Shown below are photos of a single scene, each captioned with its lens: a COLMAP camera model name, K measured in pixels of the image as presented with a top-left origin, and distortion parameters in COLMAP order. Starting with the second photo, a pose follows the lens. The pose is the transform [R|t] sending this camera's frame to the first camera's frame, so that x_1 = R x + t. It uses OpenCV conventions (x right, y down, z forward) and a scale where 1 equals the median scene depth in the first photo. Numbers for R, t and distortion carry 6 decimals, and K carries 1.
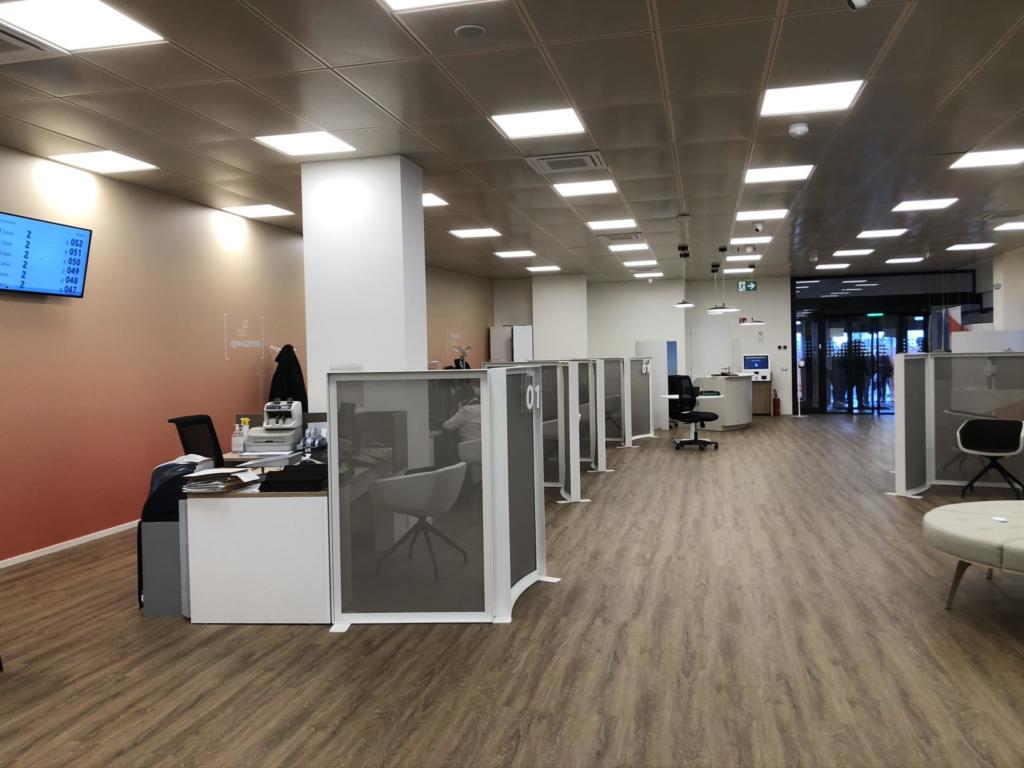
lens RADIAL K [[811.3, 0, 512.0], [0, 811.3, 384.0], [0, 0, 1]] dist [0.031029, 0.001904]
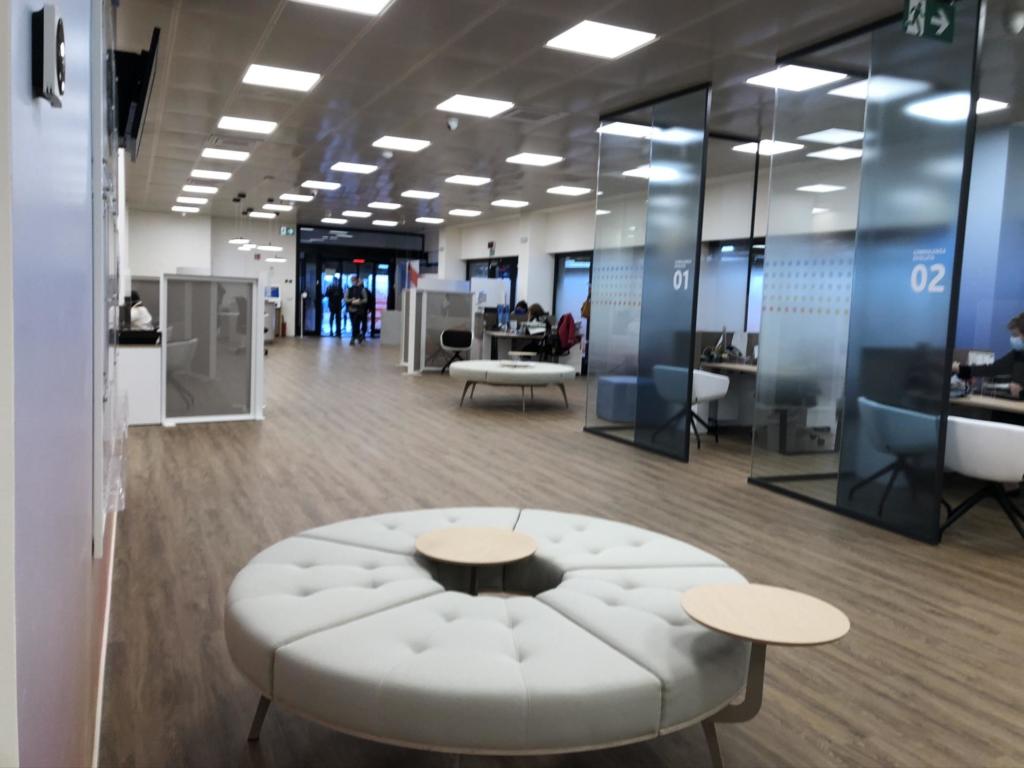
lens RADIAL K [[863.1, 0, 512.0], [0, 863.1, 384.0], [0, 0, 1]] dist [-0.000675, -0.000506]
pose [[0.781041, -0.005077, 0.624459, -0.247868], [-0.037904, 0.997738, 0.055520, 0.028178], [-0.623328, -0.067033, 0.779082, -0.267023]]
